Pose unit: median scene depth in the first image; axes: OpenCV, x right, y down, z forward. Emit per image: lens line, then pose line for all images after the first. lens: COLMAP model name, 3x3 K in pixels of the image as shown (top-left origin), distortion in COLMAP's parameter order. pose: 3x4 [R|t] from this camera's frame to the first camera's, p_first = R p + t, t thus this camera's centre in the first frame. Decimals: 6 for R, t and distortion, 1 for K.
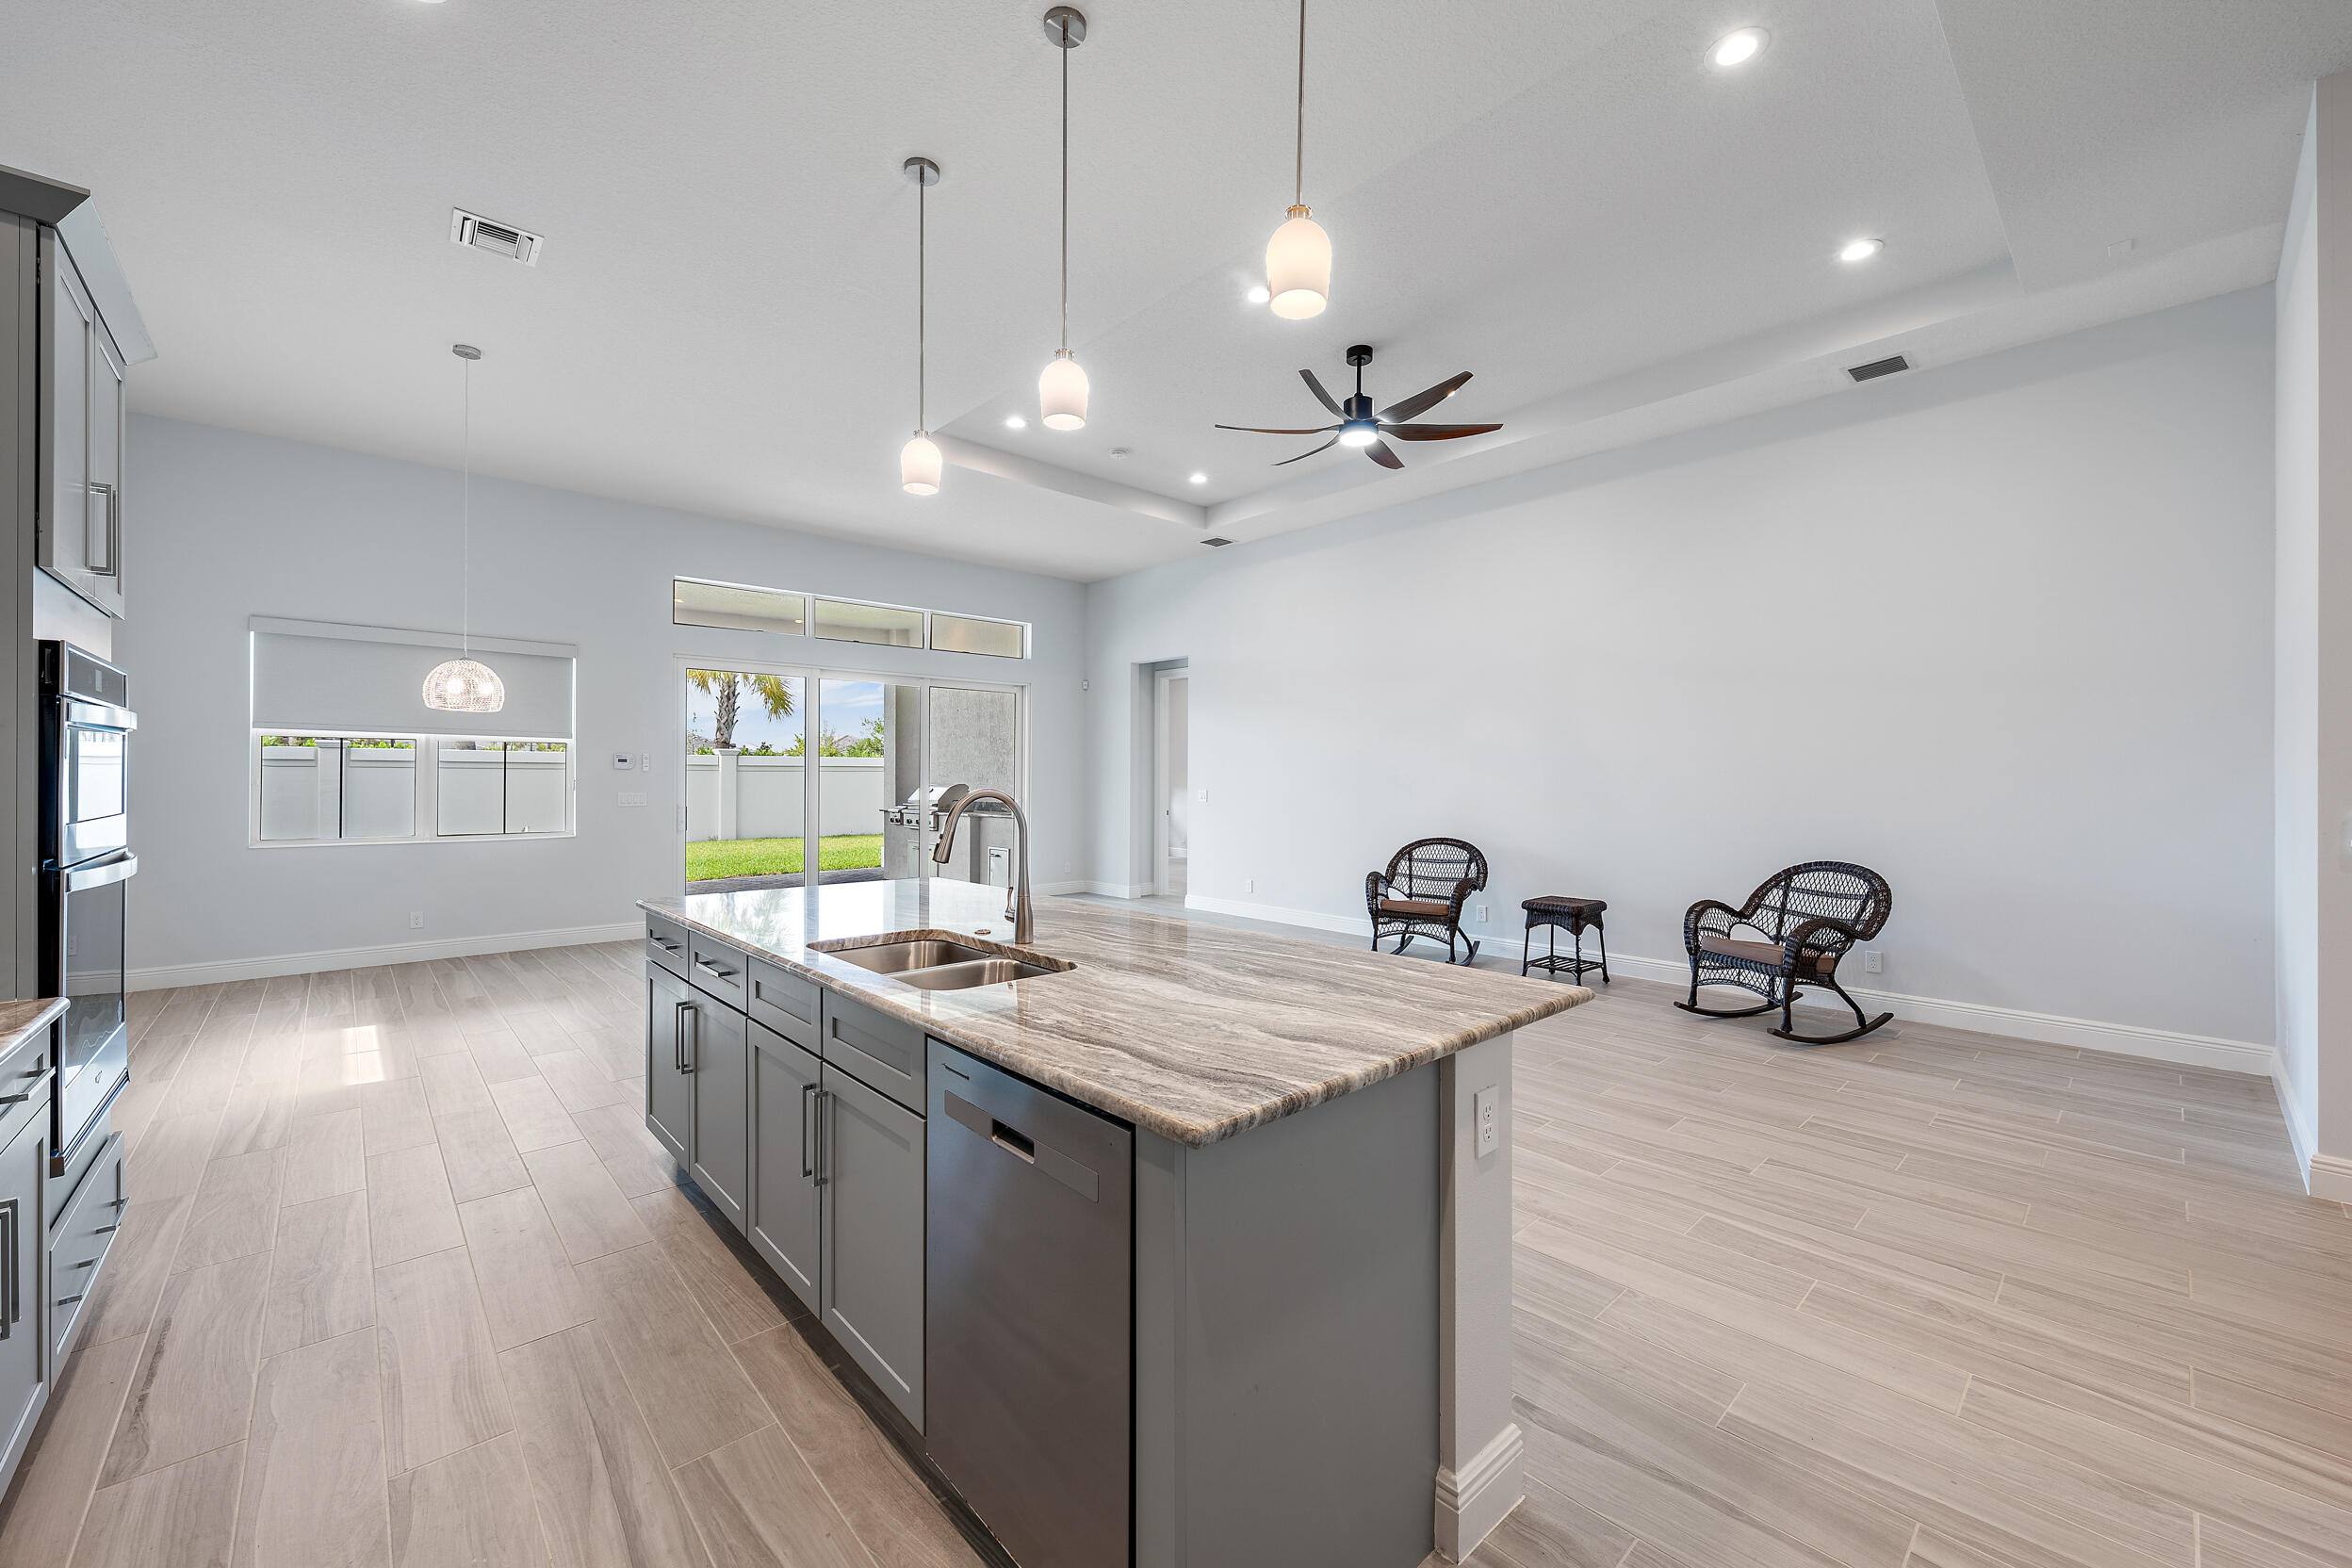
lens RADIAL K [[914.2, 0, 1184.1], [0, 914.2, 772.8], [0, 0, 1]] dist [0.002526, 0.000106]
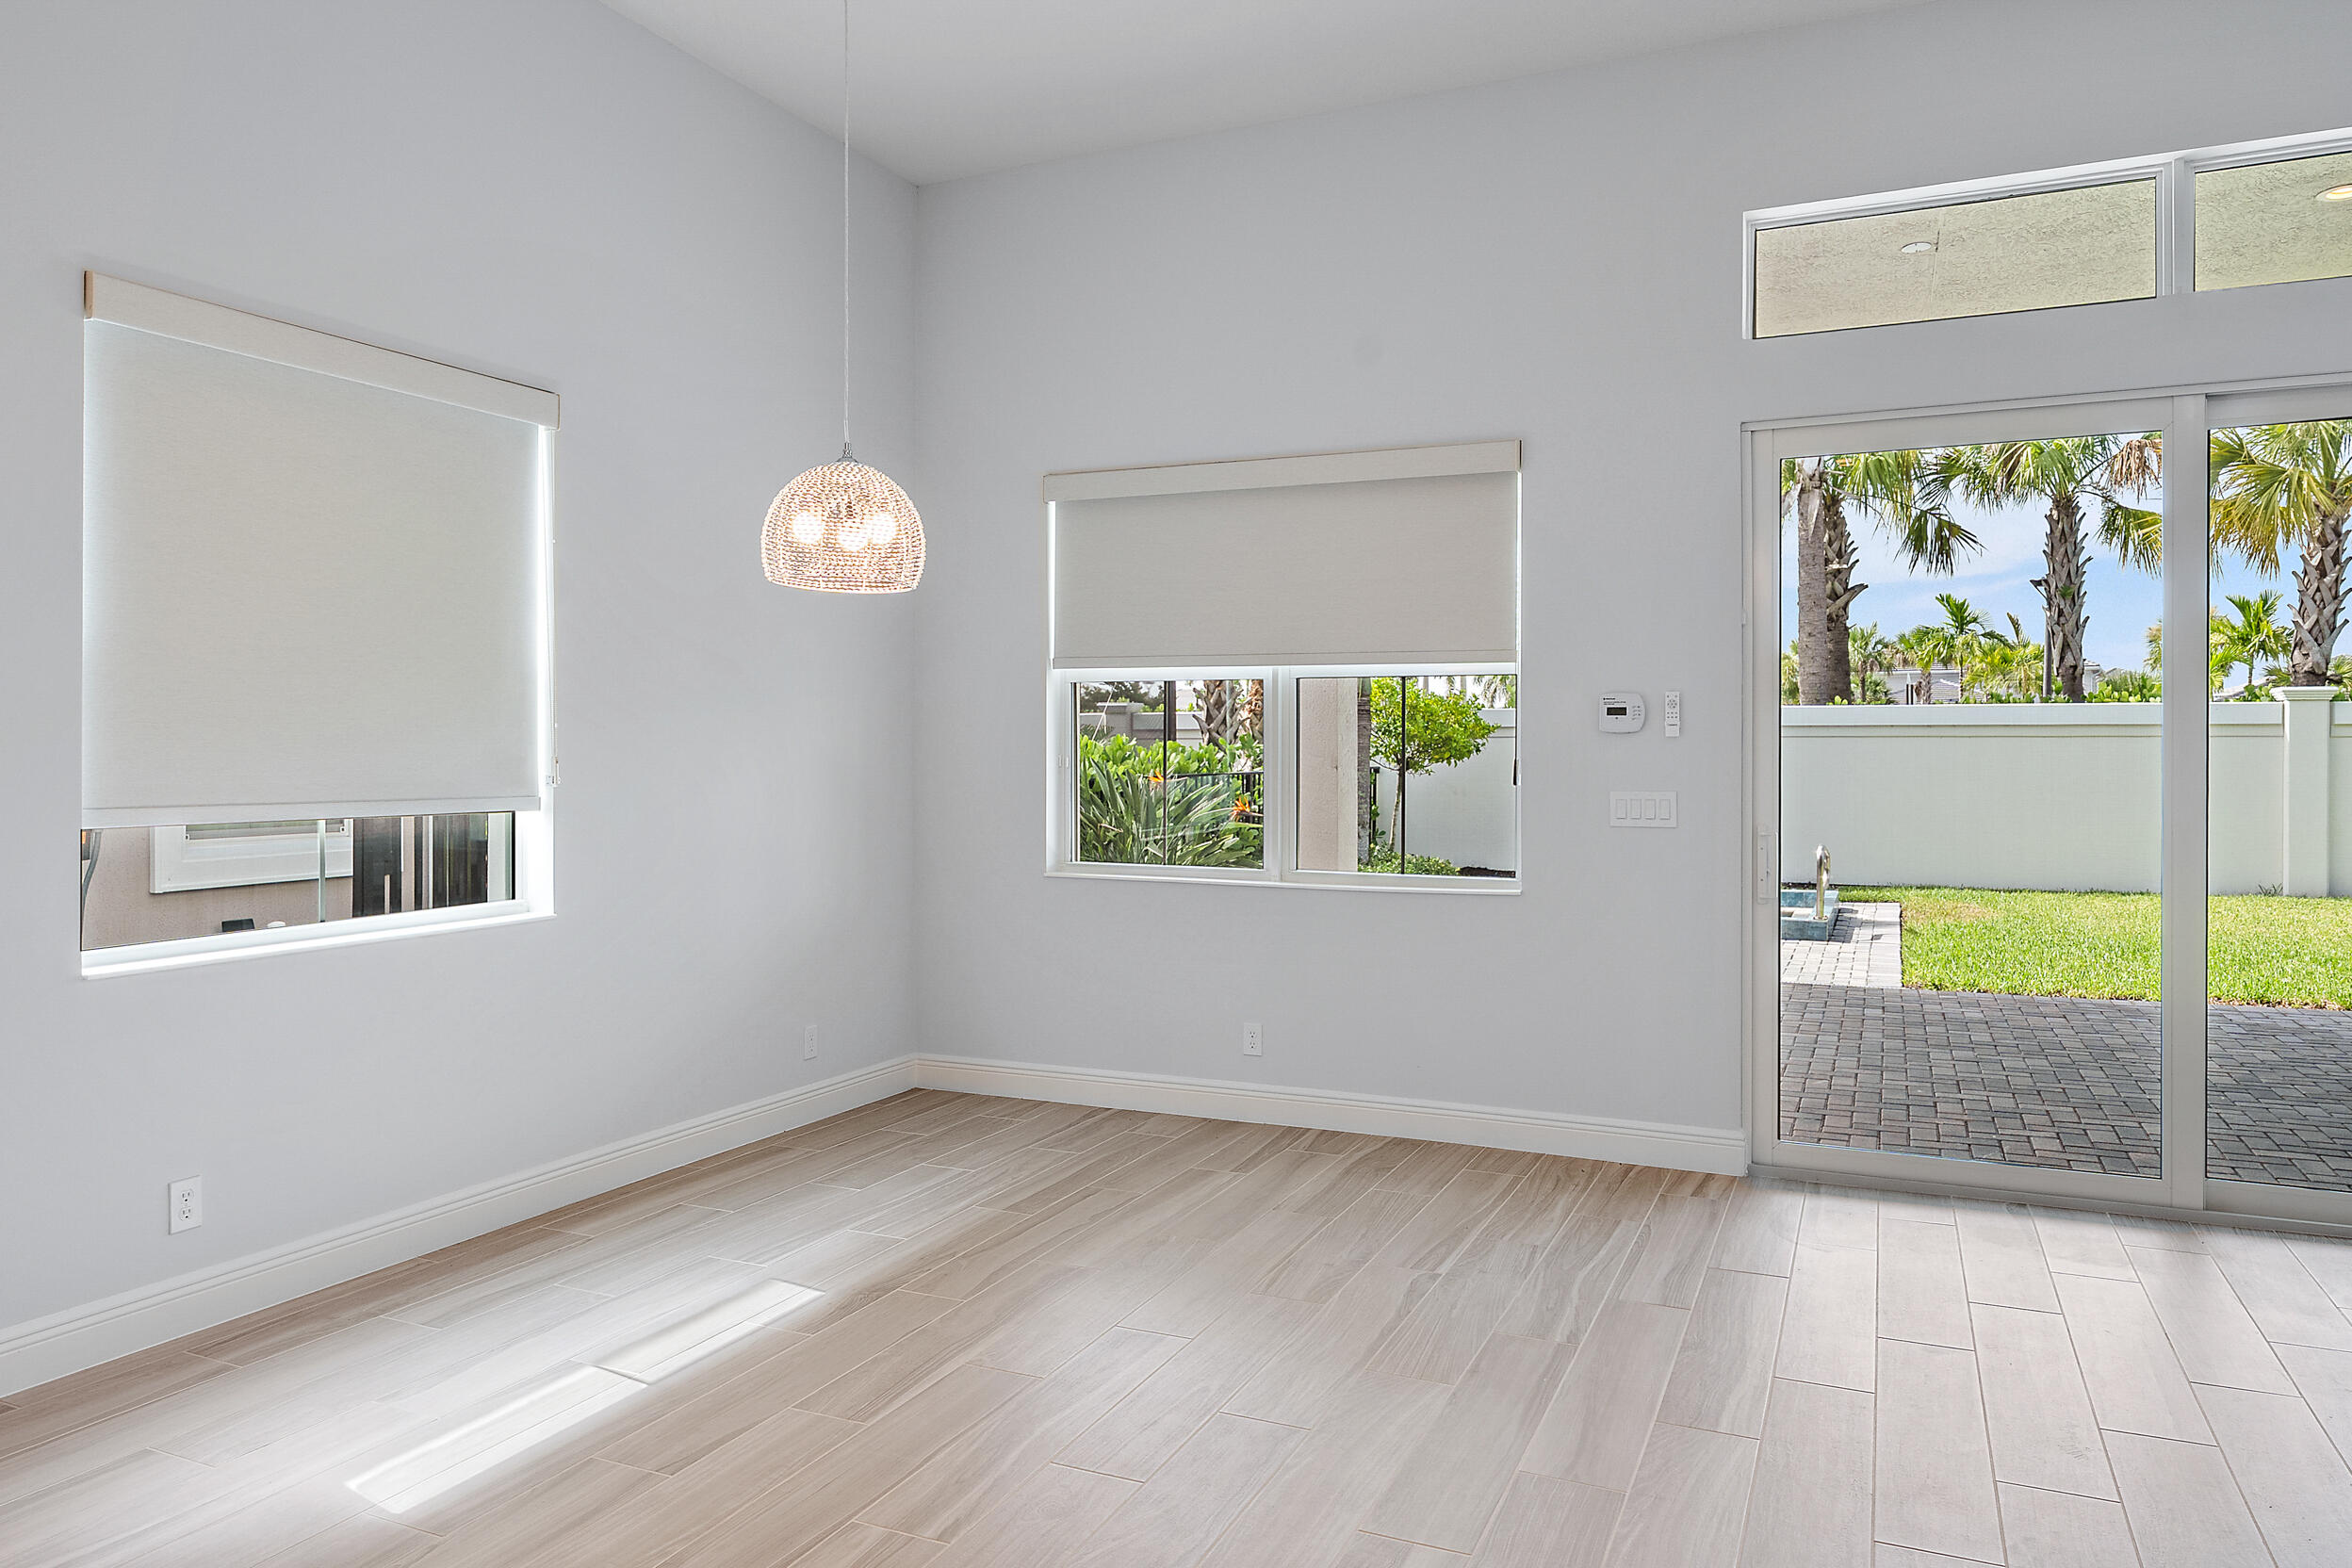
lens RADIAL K [[1552.9, 0, 1182.9], [0, 1552.9, 769.7], [0, 0, 1]] dist [-0.006185, -0.000623]
pose [[0.389049, 0.009447, -0.921169, -0.069658], [0.005899, 0.999901, 0.012745, 0.002761], [0.921198, -0.010393, 0.388955, 0.608364]]
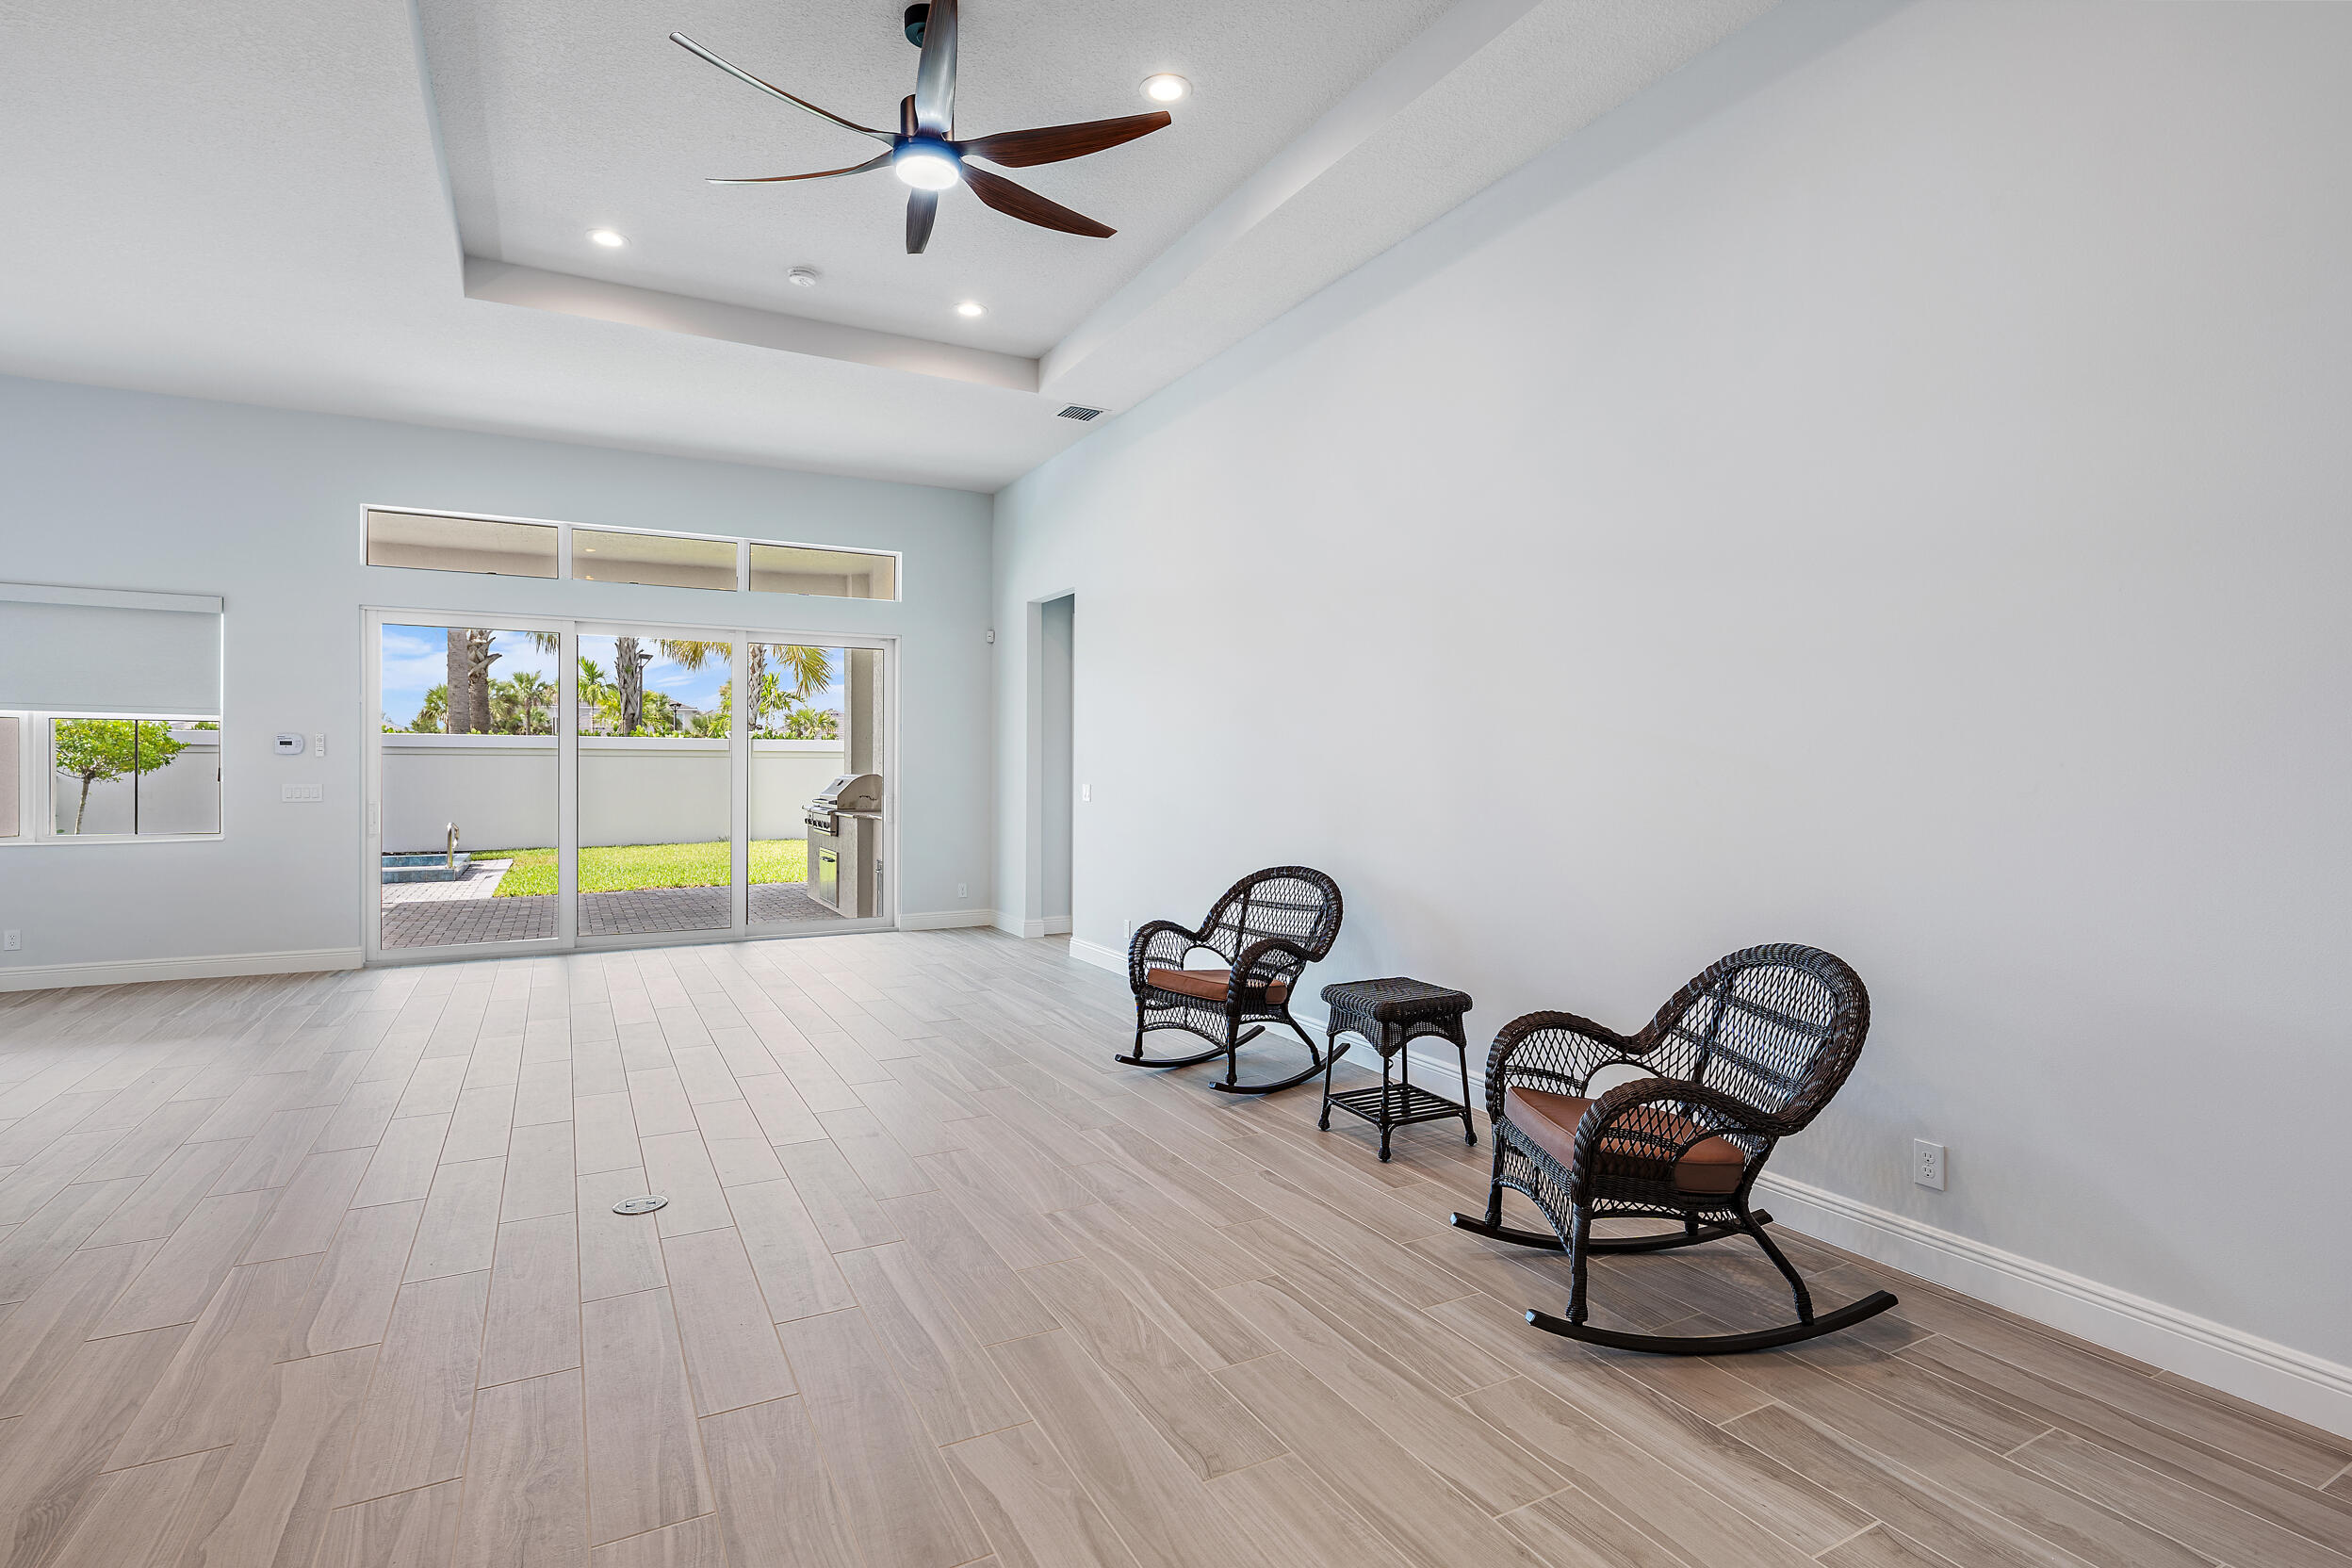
lens RADIAL K [[1144.6, 0, 1177.3], [0, 1144.6, 768.9], [0, 0, 1]] dist [0.002095, -0.000134]
pose [[0.968884, 0.001692, -0.247508, 0.394815], [0.000083, 0.999974, 0.007162, 0.002058], [0.247514, -0.006960, 0.968859, 0.260322]]
